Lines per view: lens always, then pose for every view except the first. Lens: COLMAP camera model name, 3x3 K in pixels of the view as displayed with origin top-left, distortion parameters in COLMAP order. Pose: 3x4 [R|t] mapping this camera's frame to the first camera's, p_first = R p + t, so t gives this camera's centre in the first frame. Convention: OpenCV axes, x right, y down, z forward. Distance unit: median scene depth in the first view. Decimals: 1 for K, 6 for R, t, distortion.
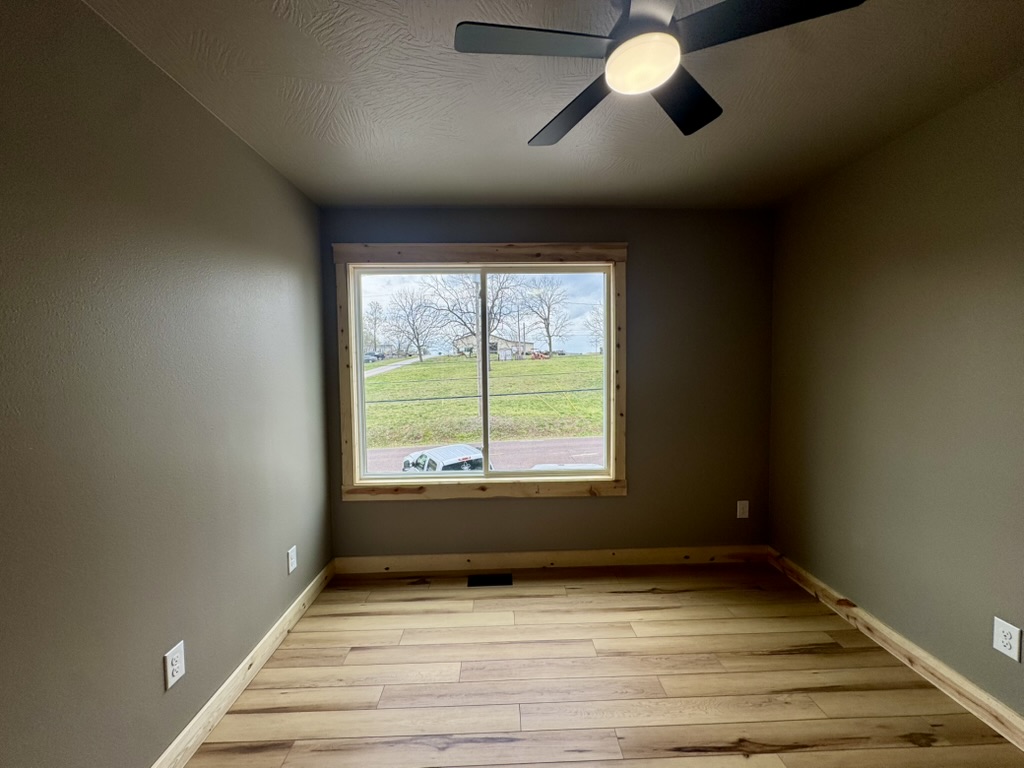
lens RADIAL K [[407.0, 0, 514.4], [0, 407.0, 380.3], [0, 0, 1]] dist [-0.001033, 0.000500]
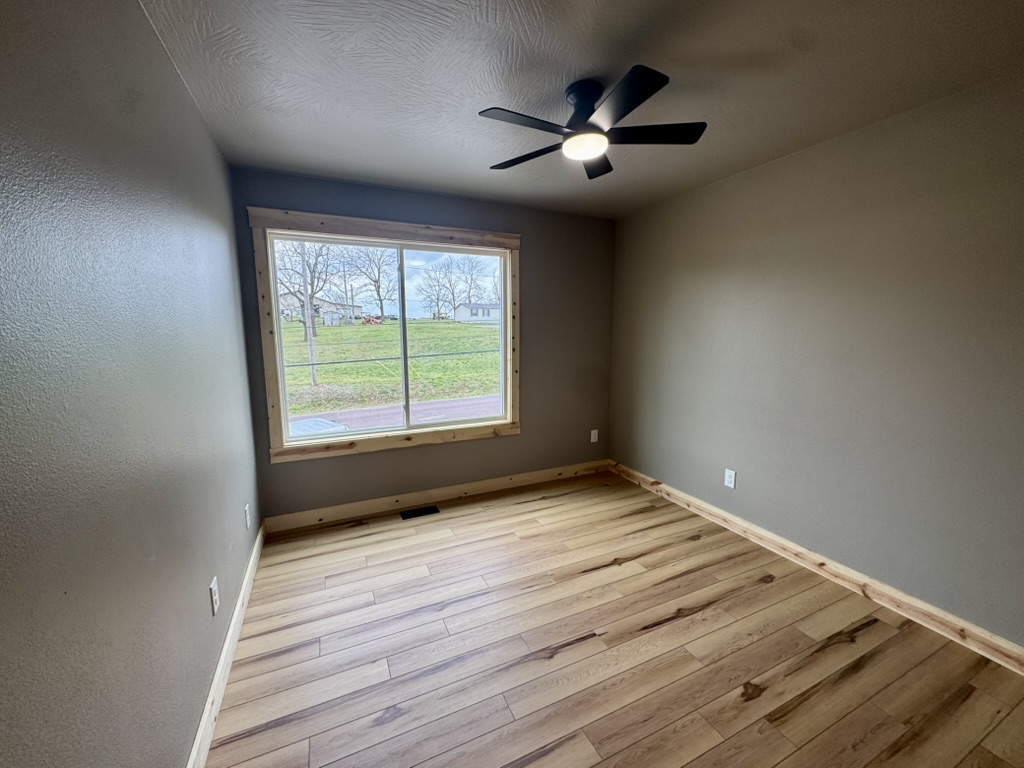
lens RADIAL K [[407.0, 0, 514.1], [0, 407.0, 379.2], [0, 0, 1]] dist [-0.001033, 0.000500]
pose [[0.918537, -0.040032, 0.393304, -0.257759], [0.007855, 0.996512, 0.083082, 0.001785], [-0.395258, -0.073224, 0.915647, -0.178719]]
